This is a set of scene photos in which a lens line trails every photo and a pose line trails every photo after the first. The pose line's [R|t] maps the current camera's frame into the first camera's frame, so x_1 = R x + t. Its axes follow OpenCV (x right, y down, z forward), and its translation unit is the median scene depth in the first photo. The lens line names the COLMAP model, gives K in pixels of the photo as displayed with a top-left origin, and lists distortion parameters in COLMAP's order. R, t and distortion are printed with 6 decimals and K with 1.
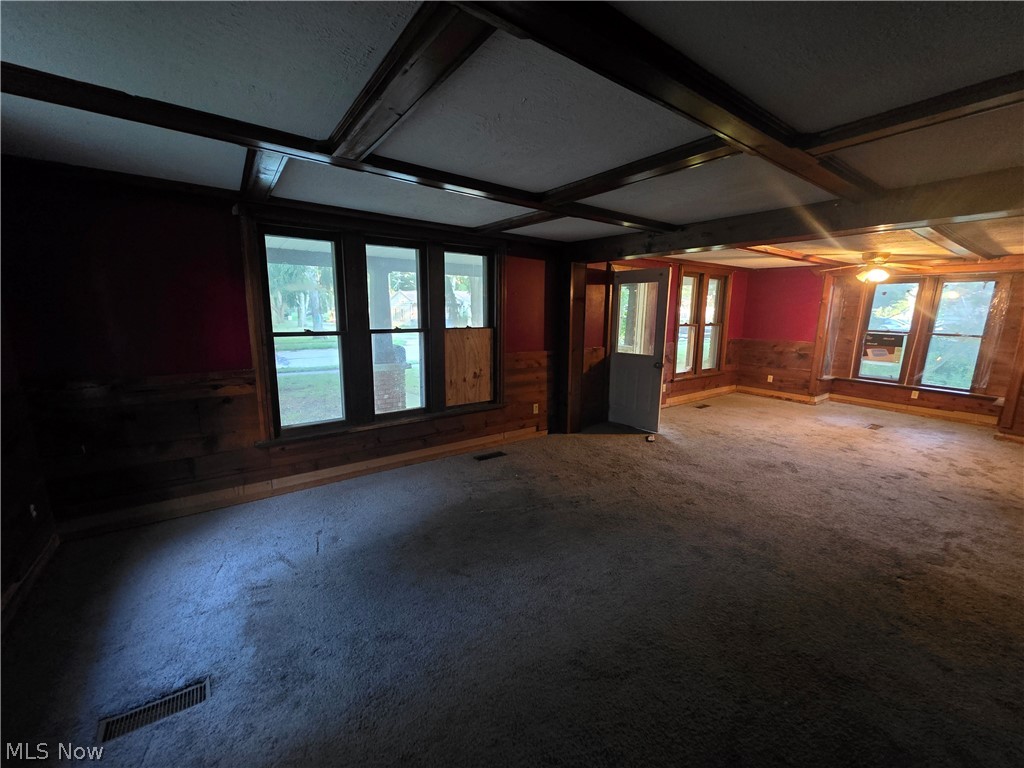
lens RADIAL K [[410.4, 0, 505.8], [0, 410.4, 379.8], [0, 0, 1]] dist [0.004934, -0.000677]
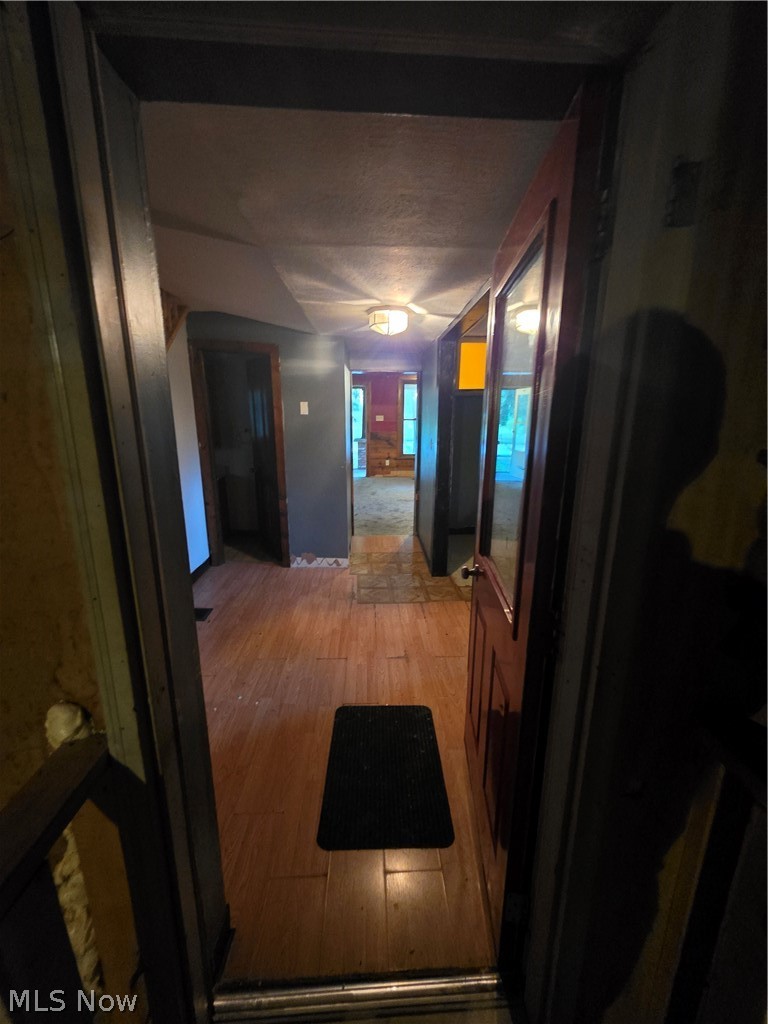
lens RADIAL K [[410.4, 0, 392.2], [0, 410.4, 507.9], [0, 0, 1]] dist [0.004934, -0.000677]
pose [[0.837840, 0.116822, -0.533270, 1.810411], [-0.086042, 0.992884, 0.082325, 0.086421], [0.539093, -0.023092, 0.841930, -0.334968]]
